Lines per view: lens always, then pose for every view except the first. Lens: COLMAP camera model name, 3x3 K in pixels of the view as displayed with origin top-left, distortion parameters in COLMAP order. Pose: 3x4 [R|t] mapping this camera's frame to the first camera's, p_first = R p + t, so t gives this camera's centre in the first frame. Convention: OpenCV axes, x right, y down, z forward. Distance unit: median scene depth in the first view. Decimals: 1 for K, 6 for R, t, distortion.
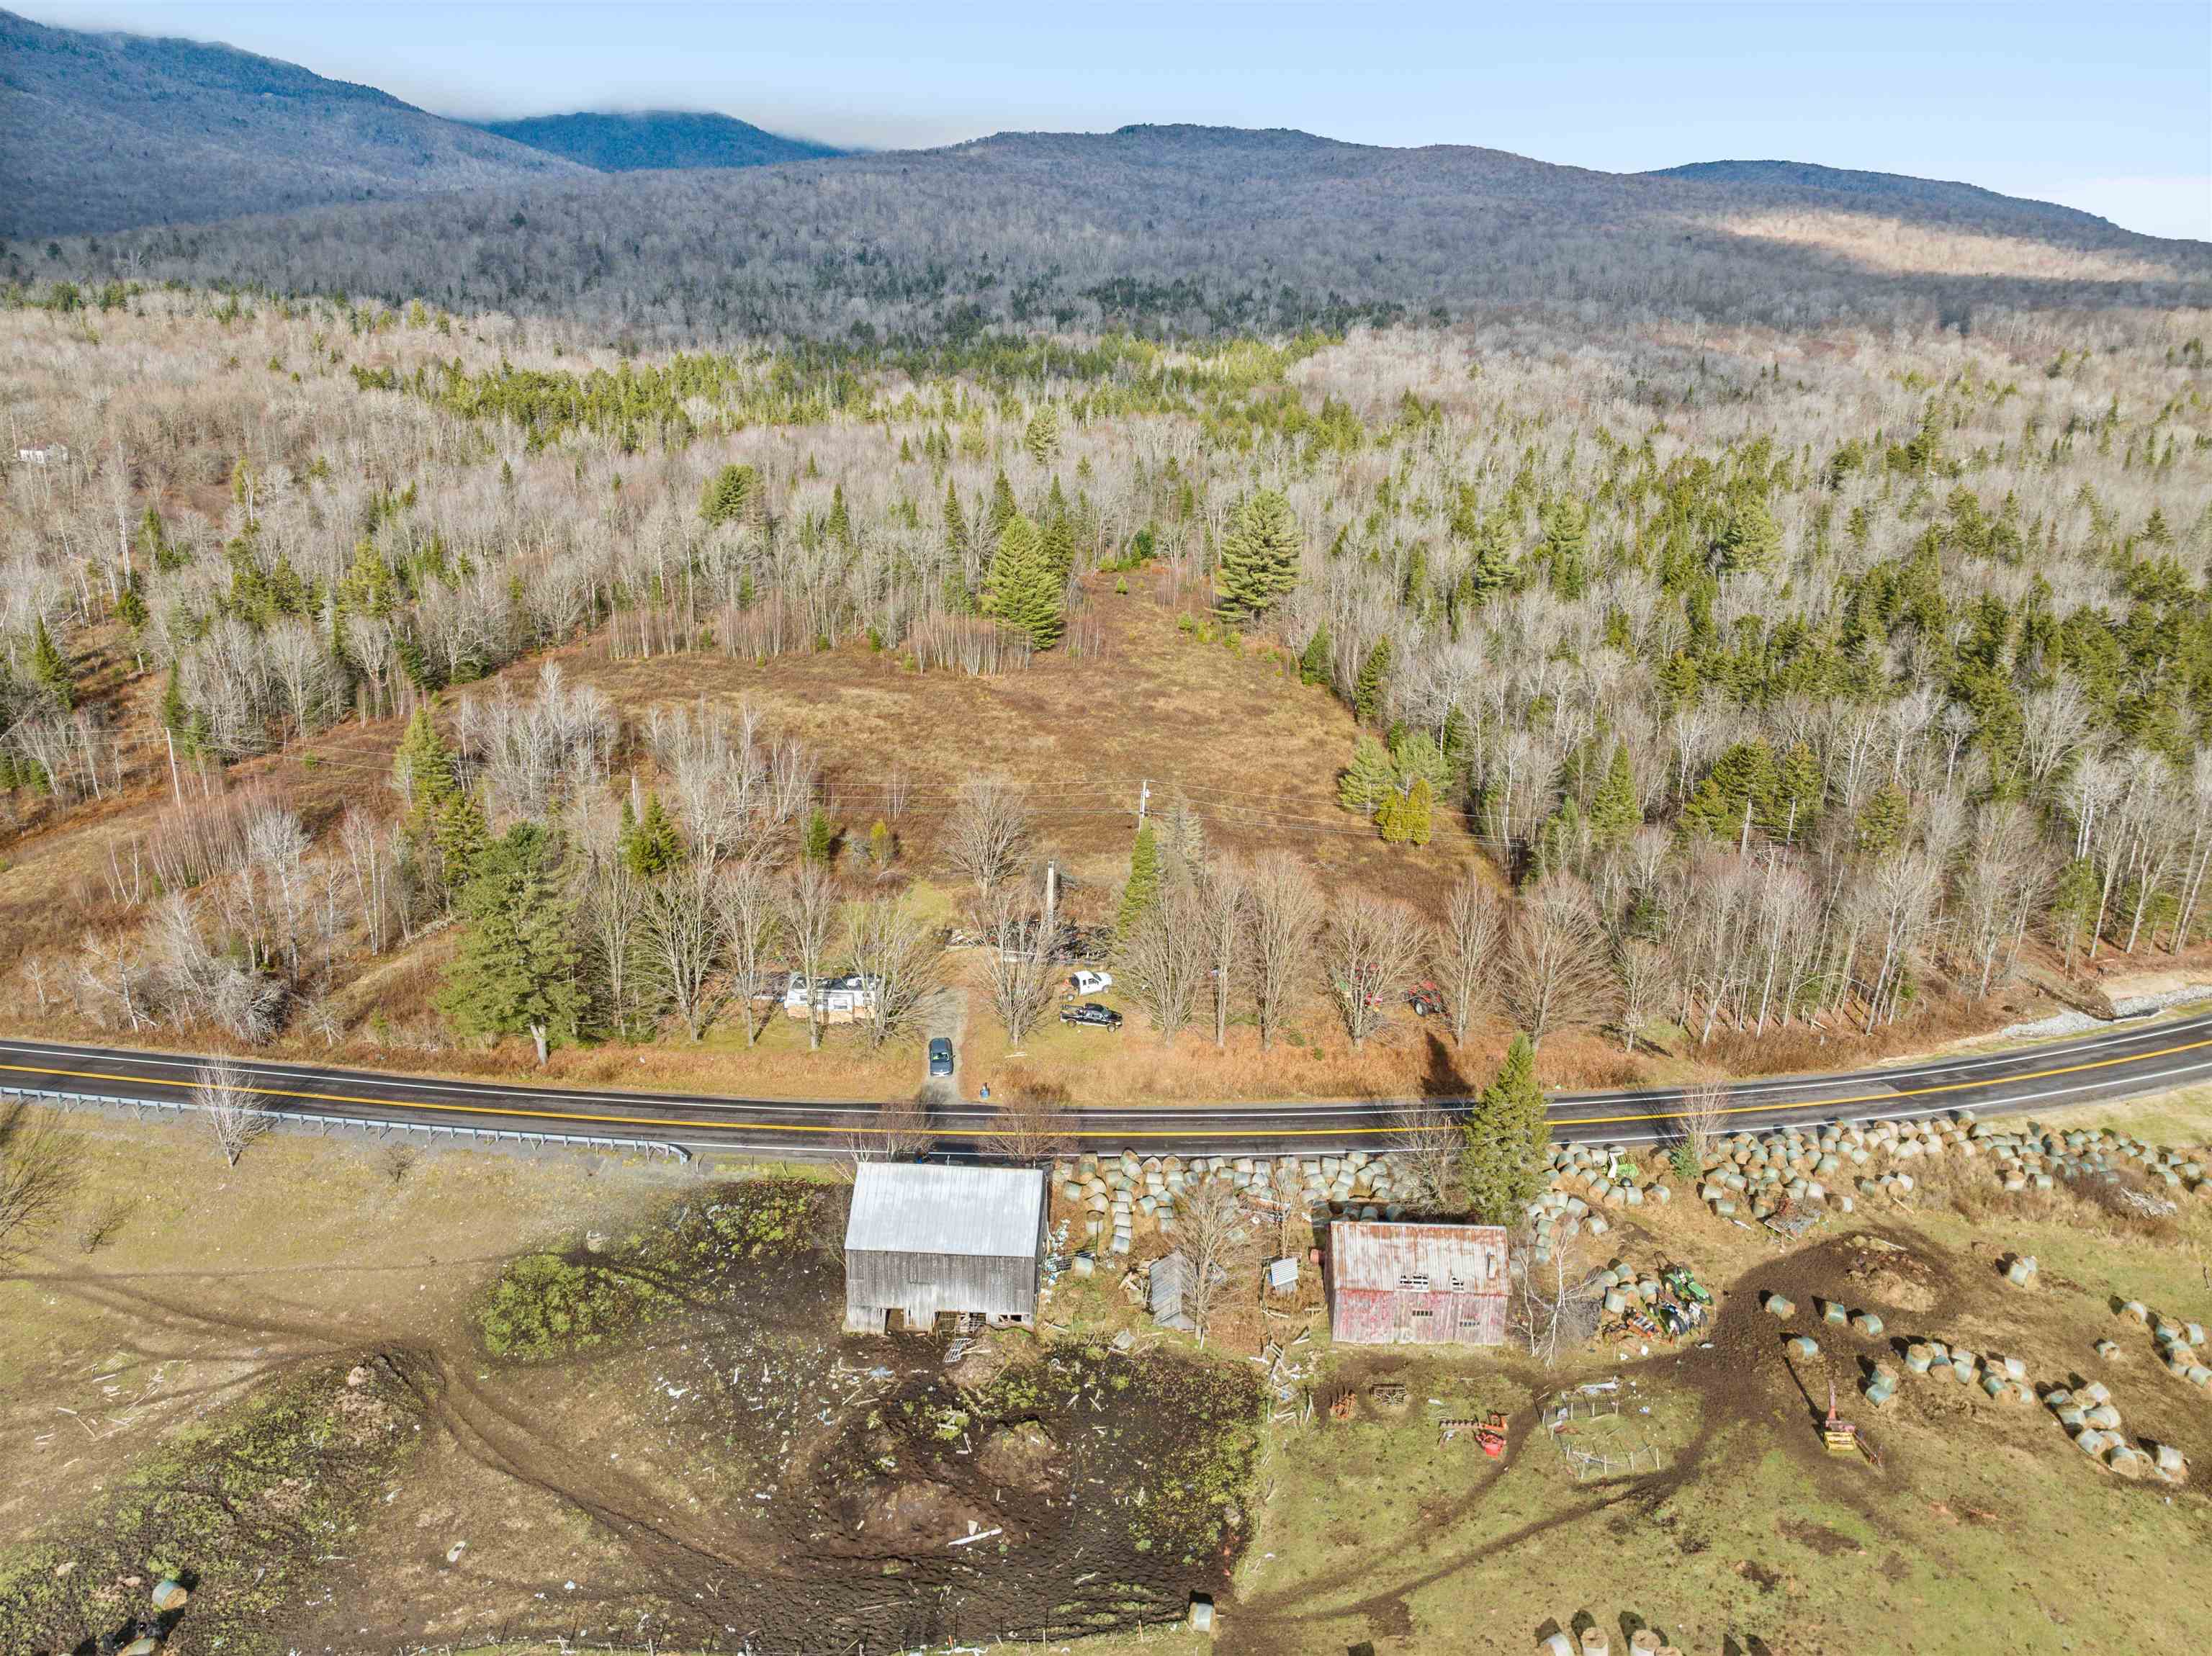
lens RADIAL K [[1559.3, 0, 1108.4], [0, 1559.3, 828.6], [0, 0, 1]] dist [-0.034576, 0.008853]
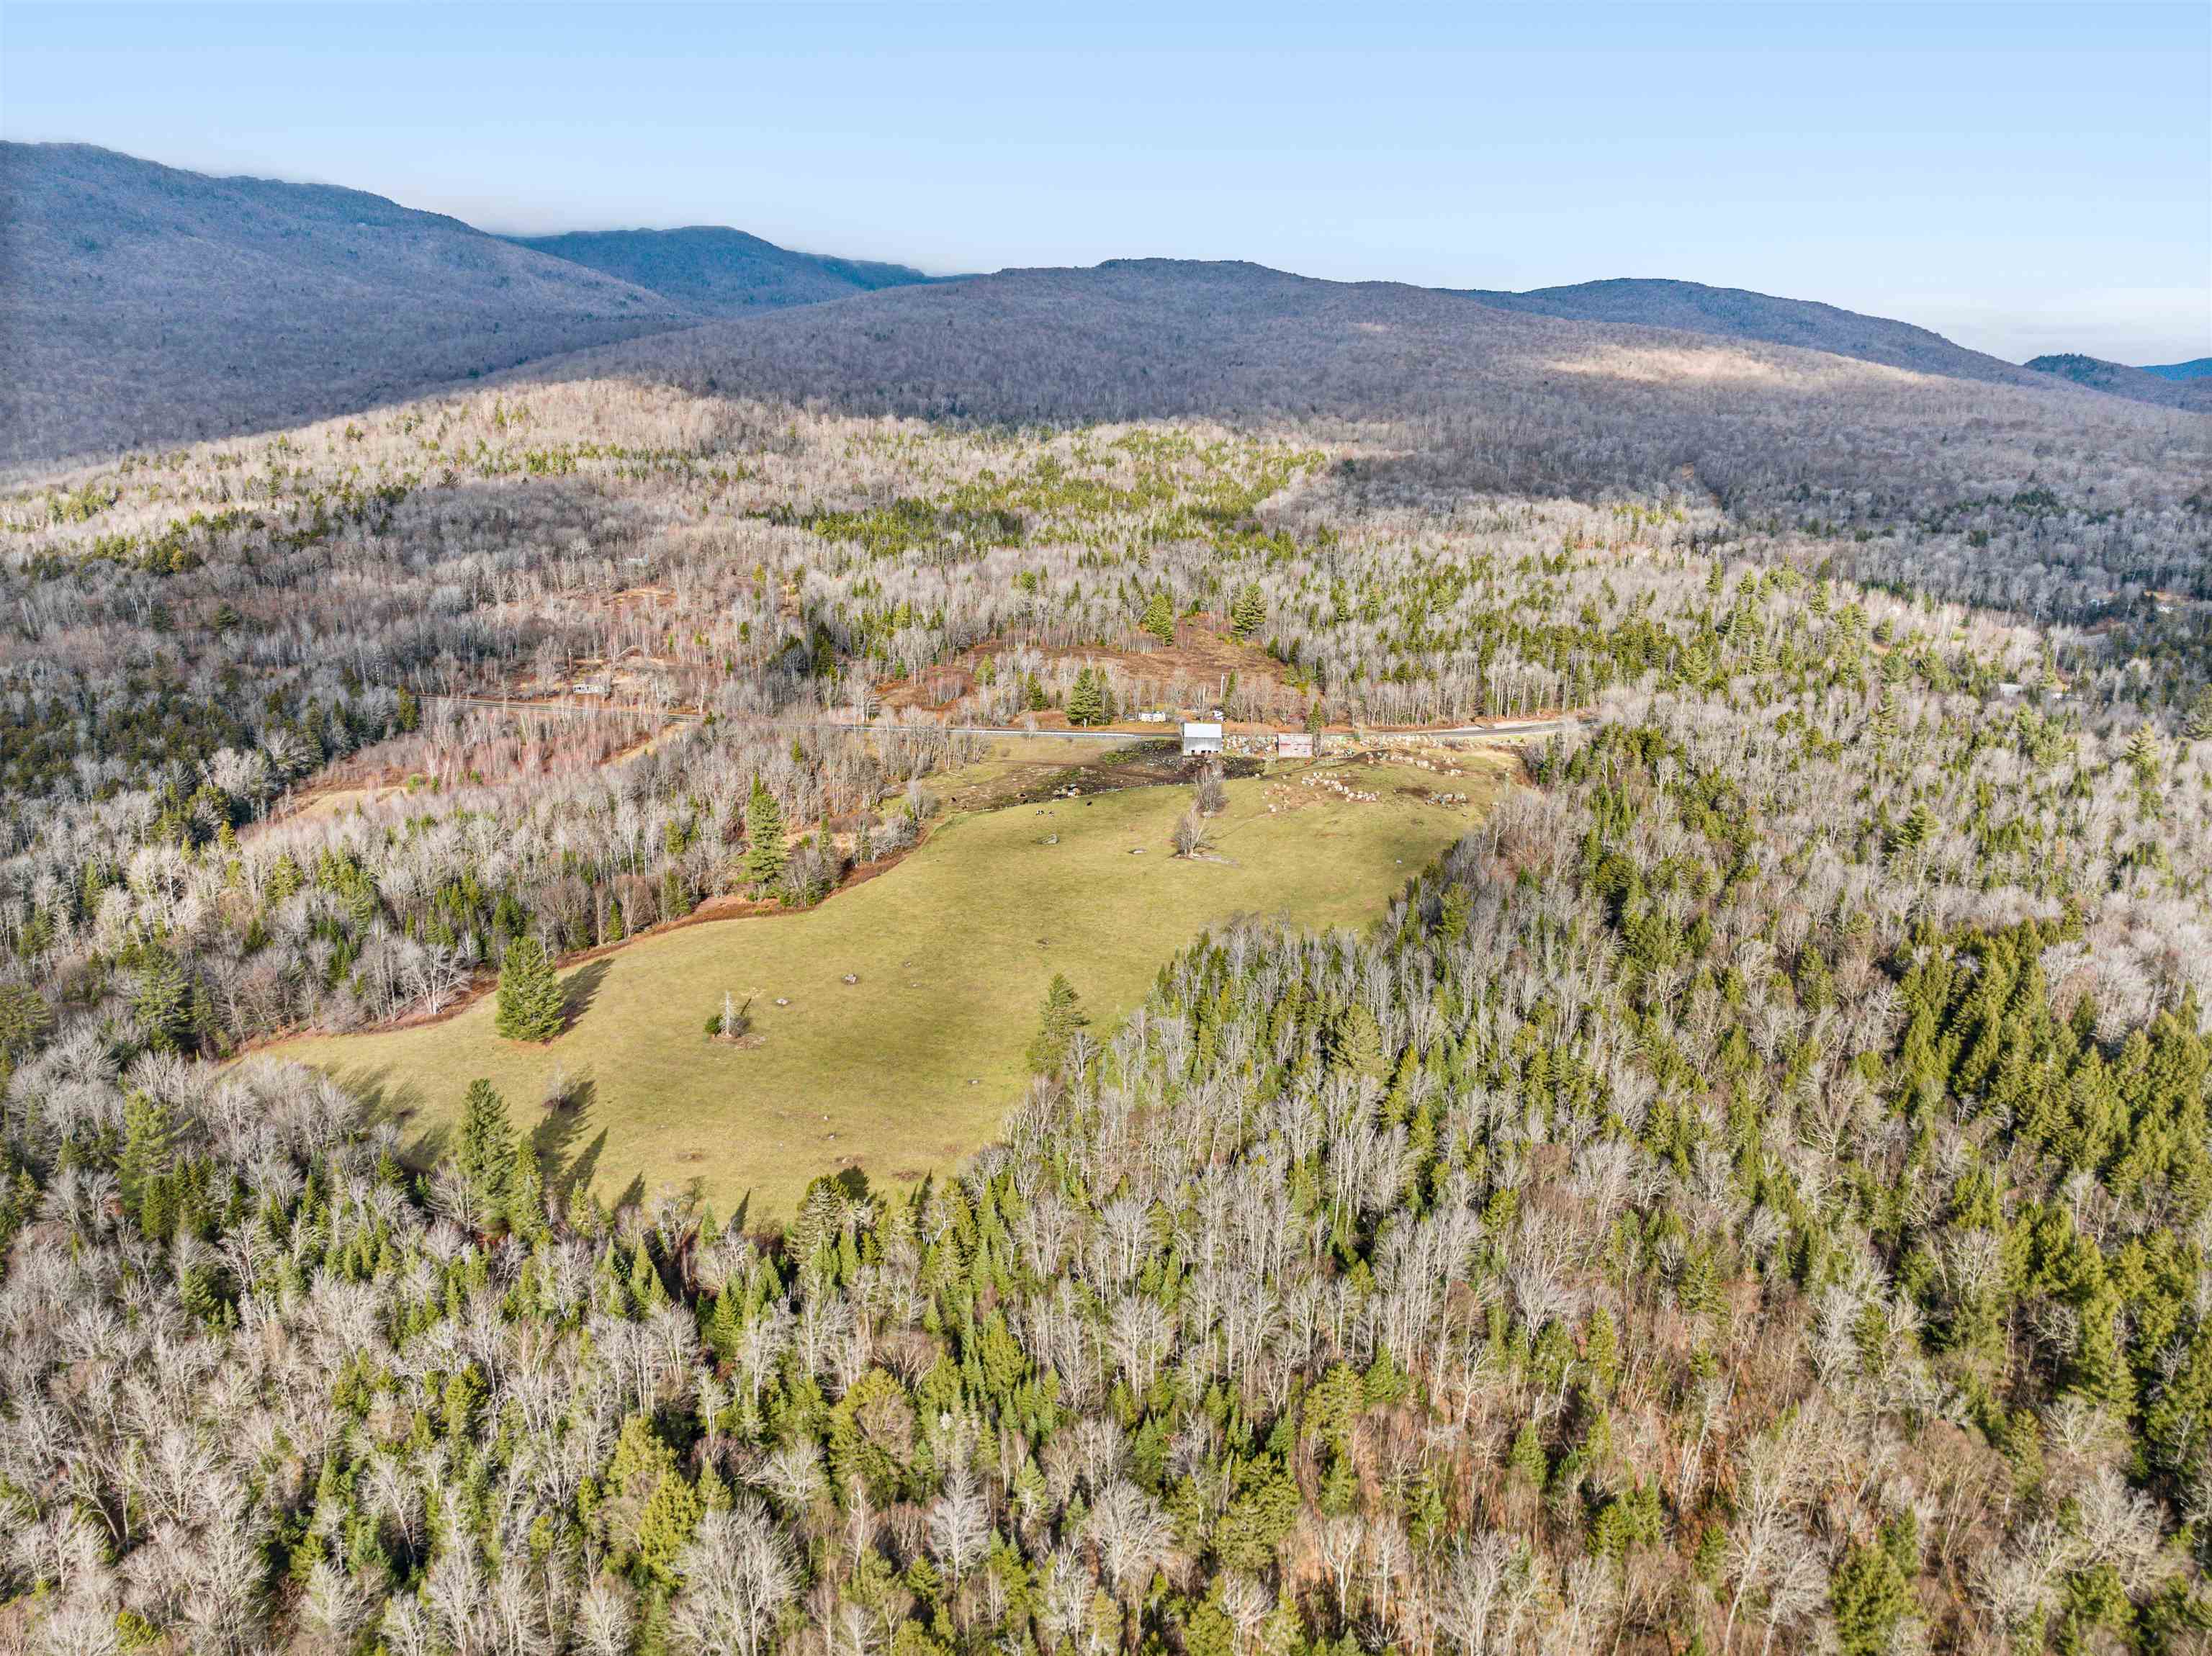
lens RADIAL K [[1559.3, 0, 1104.3], [0, 1559.3, 826.6], [0, 0, 1]] dist [-0.034576, 0.008853]
pose [[0.999688, -0.004765, 0.024512, -0.404774], [0.005859, 0.998981, -0.044740, 0.572851], [-0.024274, 0.044870, 0.998698, -2.979143]]
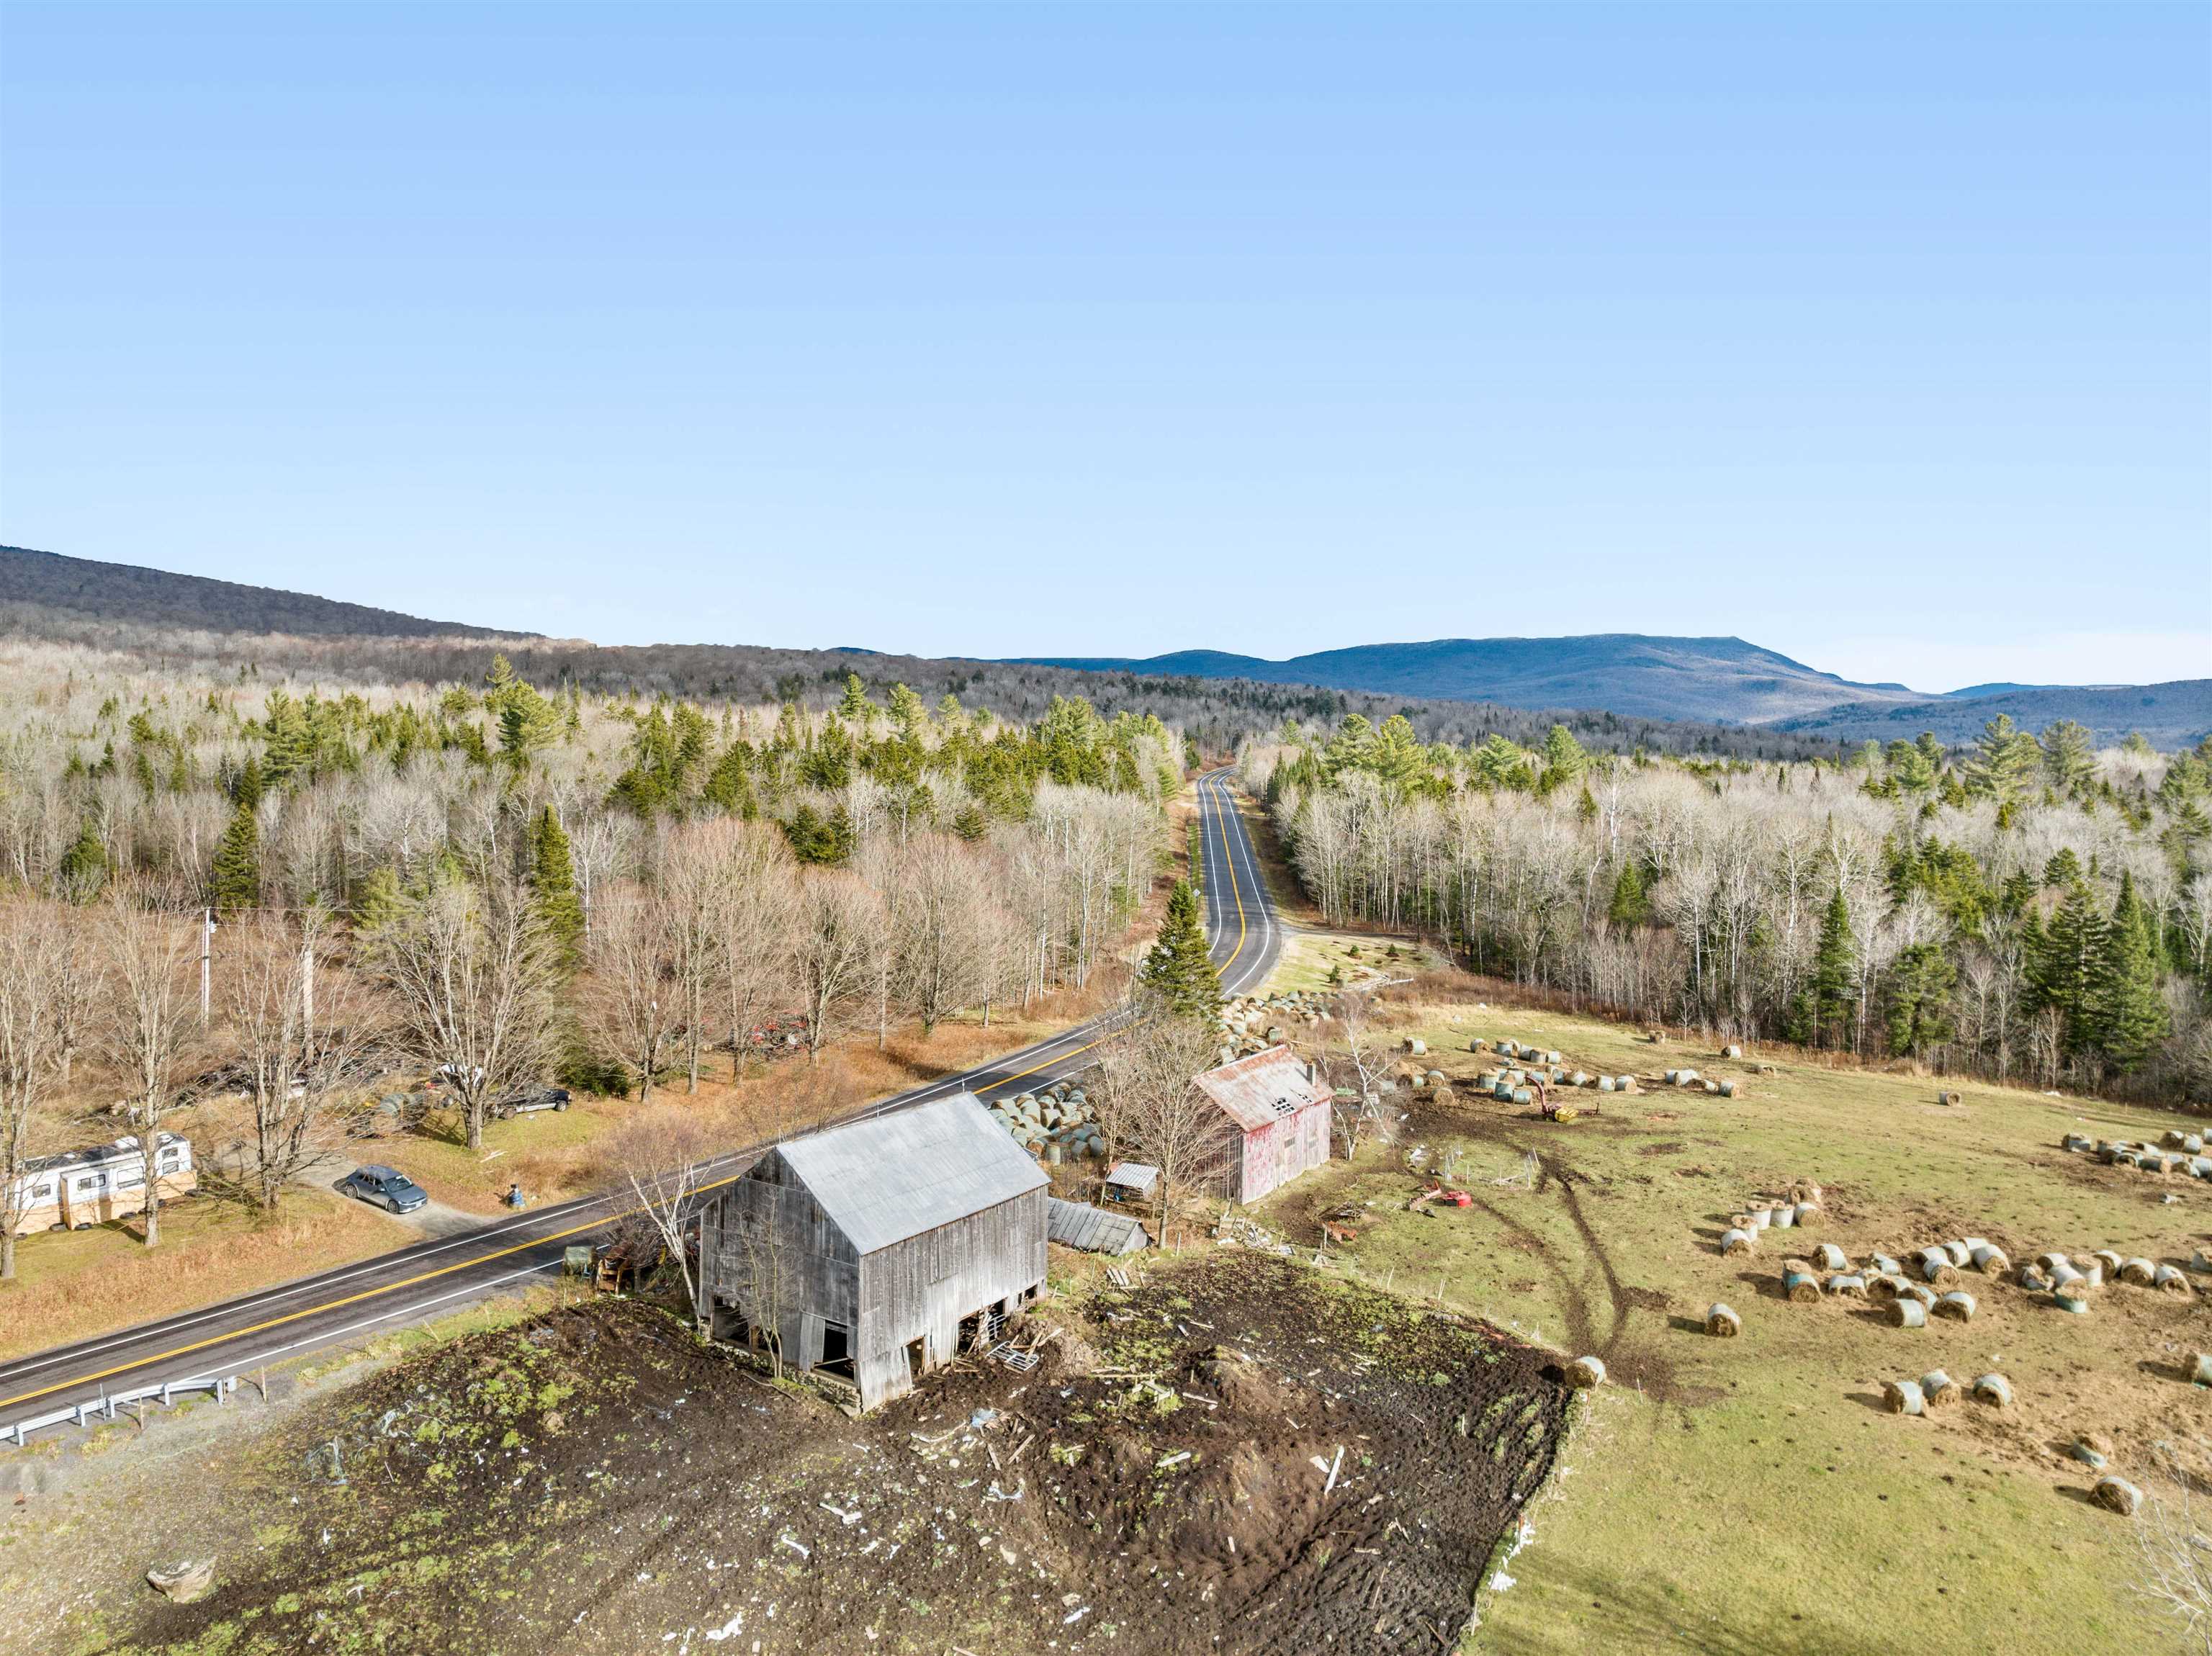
lens RADIAL K [[1559.3, 0, 1095.9], [0, 1559.3, 827.9], [0, 0, 1]] dist [-0.034576, 0.008853]
pose [[0.525995, -0.059030, 0.848437, -0.446649], [0.270437, 0.957420, -0.101047, 0.141471], [-0.806346, 0.282599, 0.519562, 0.406755]]
